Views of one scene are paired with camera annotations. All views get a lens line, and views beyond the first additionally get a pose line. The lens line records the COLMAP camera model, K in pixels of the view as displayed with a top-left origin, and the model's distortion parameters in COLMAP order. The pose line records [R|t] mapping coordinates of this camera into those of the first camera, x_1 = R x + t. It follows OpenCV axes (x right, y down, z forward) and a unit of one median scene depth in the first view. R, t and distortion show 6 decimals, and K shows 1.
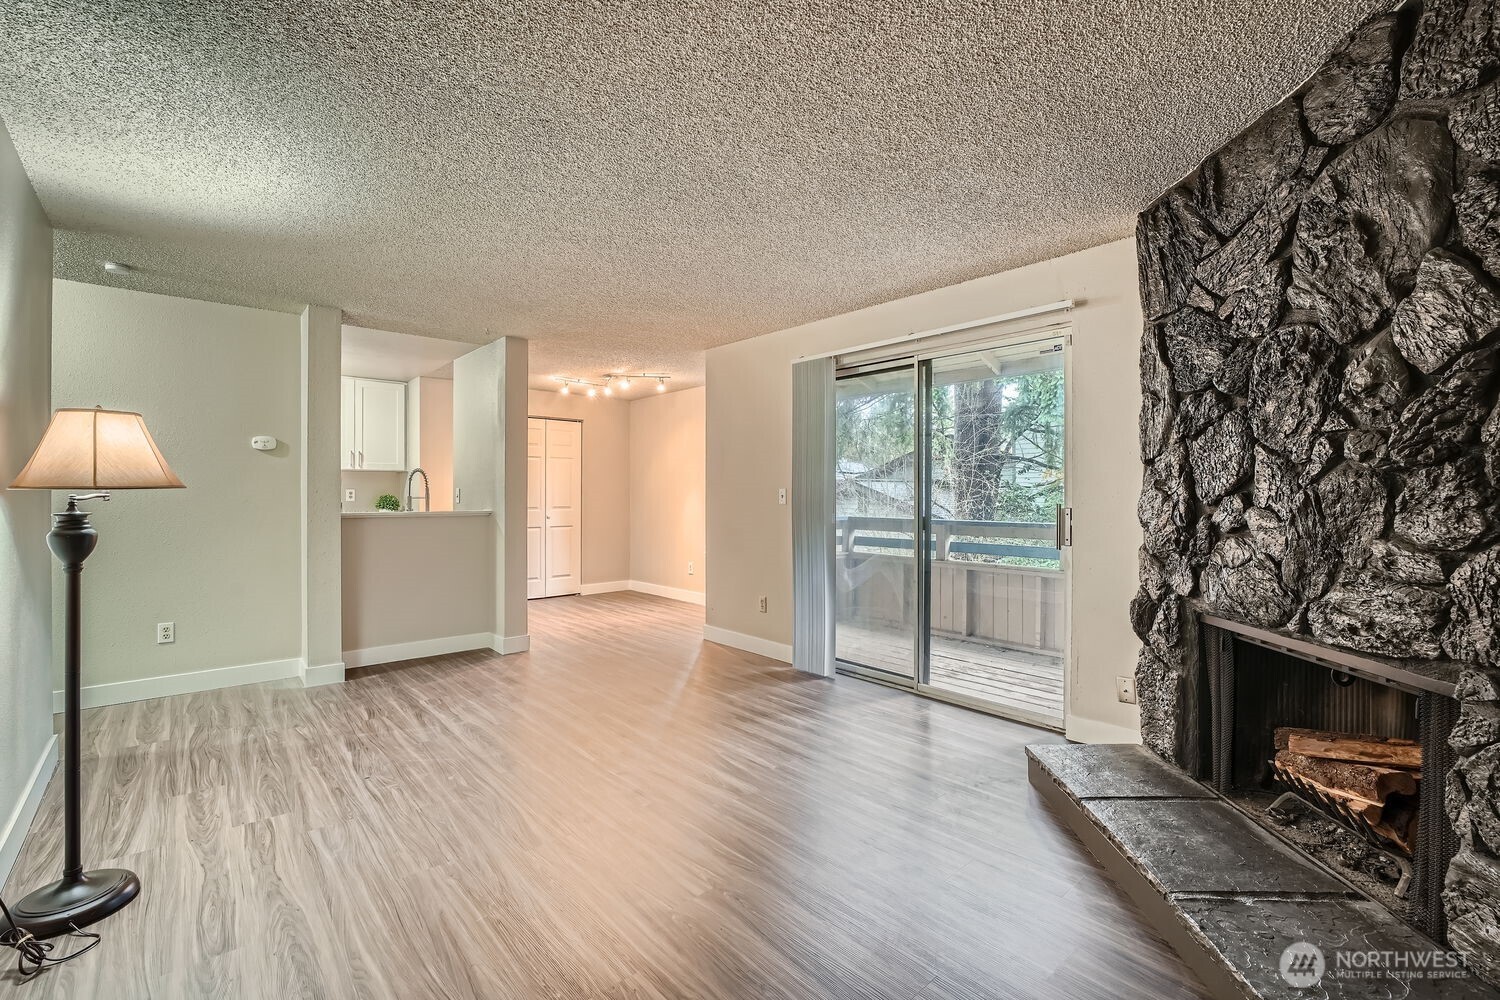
lens RADIAL K [[654.8, 0, 745.5], [0, 654.8, 499.8], [0, 0, 1]] dist [0.000769, -0.000001]
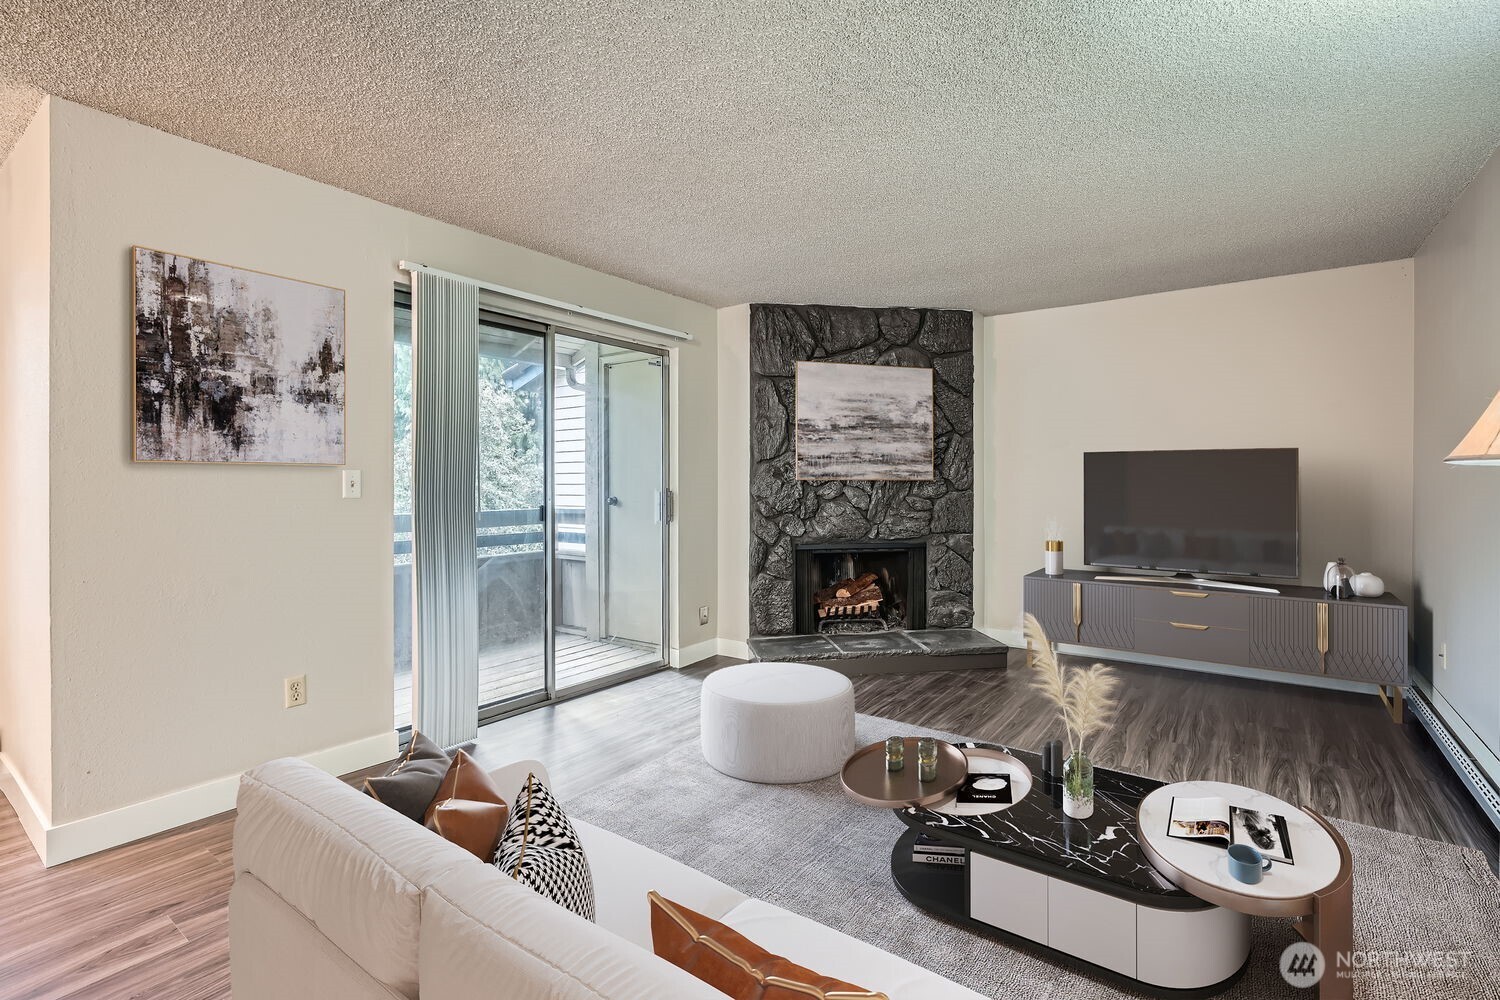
lens RADIAL K [[676.6, 0, 746.2], [0, 676.6, 487.7], [0, 0, 1]] dist [-0.001102, -0.000048]
pose [[-0.205938, -0.016936, 0.978419, -0.712004], [0.004991, 0.999819, 0.018357, -0.014214], [-0.978552, 0.008664, -0.205816, 0.938392]]
